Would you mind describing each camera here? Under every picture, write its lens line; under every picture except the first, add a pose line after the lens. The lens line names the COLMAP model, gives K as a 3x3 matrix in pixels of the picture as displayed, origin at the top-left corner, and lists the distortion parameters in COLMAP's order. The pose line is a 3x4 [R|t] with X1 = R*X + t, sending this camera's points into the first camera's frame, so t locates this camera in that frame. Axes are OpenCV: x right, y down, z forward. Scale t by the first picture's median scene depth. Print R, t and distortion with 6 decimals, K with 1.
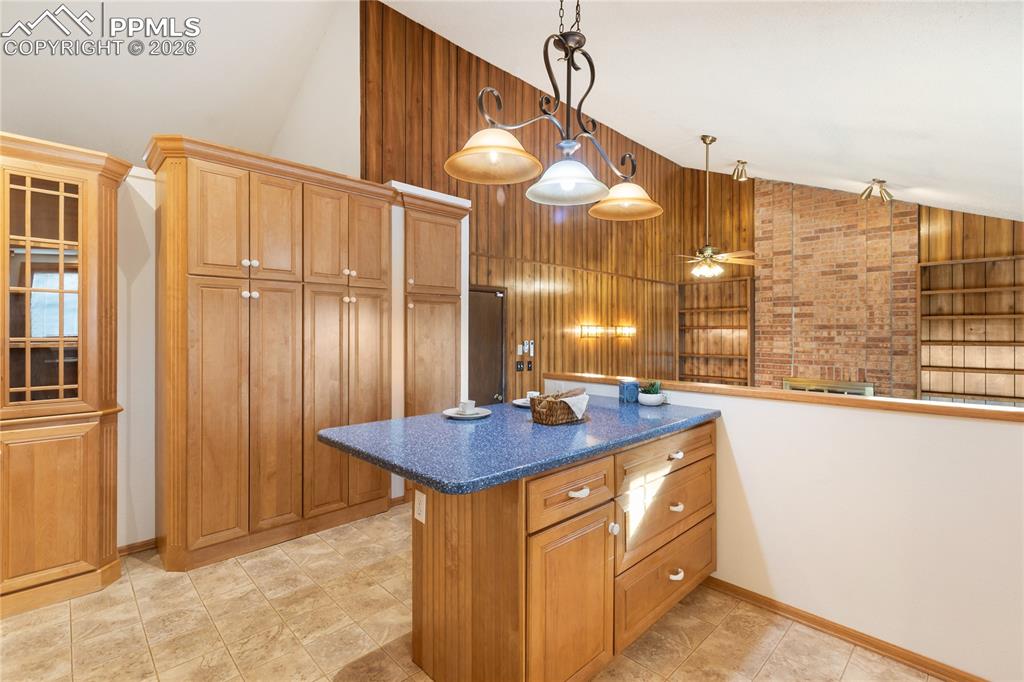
lens RADIAL K [[458.3, 0, 511.6], [0, 458.3, 335.6], [0, 0, 1]] dist [-0.008799, 0.000104]
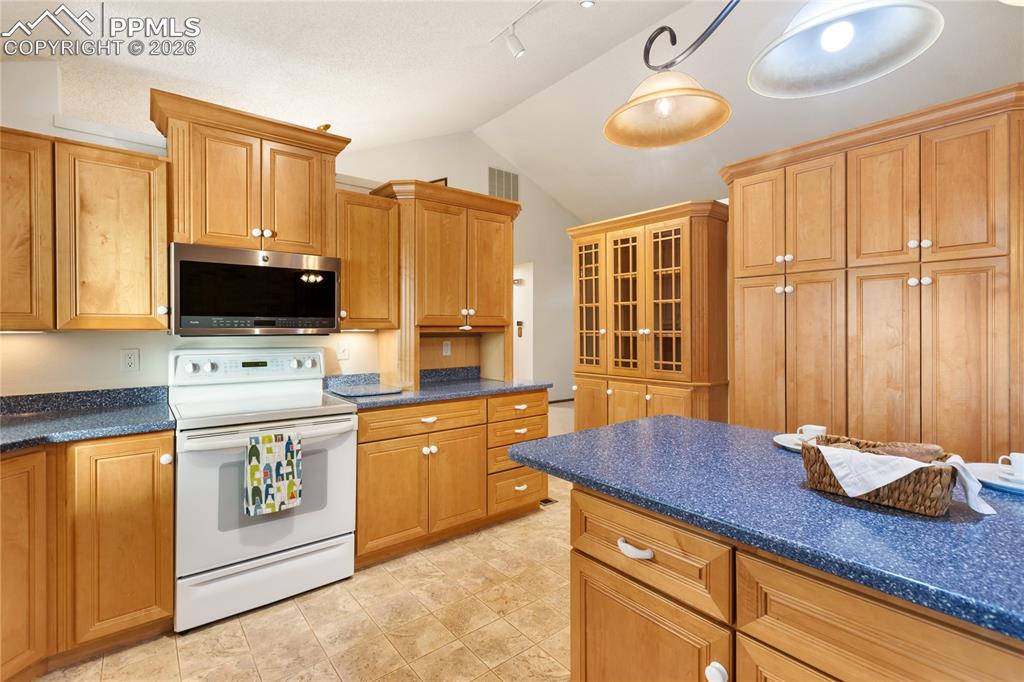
lens RADIAL K [[462.1, 0, 511.6], [0, 462.1, 329.6], [0, 0, 1]] dist [0.004788, 0.000272]
pose [[-0.088187, 0.004139, -0.996095, 0.219888], [-0.001080, 0.999990, 0.004251, -0.002164], [0.996103, 0.001451, -0.088182, 0.213750]]
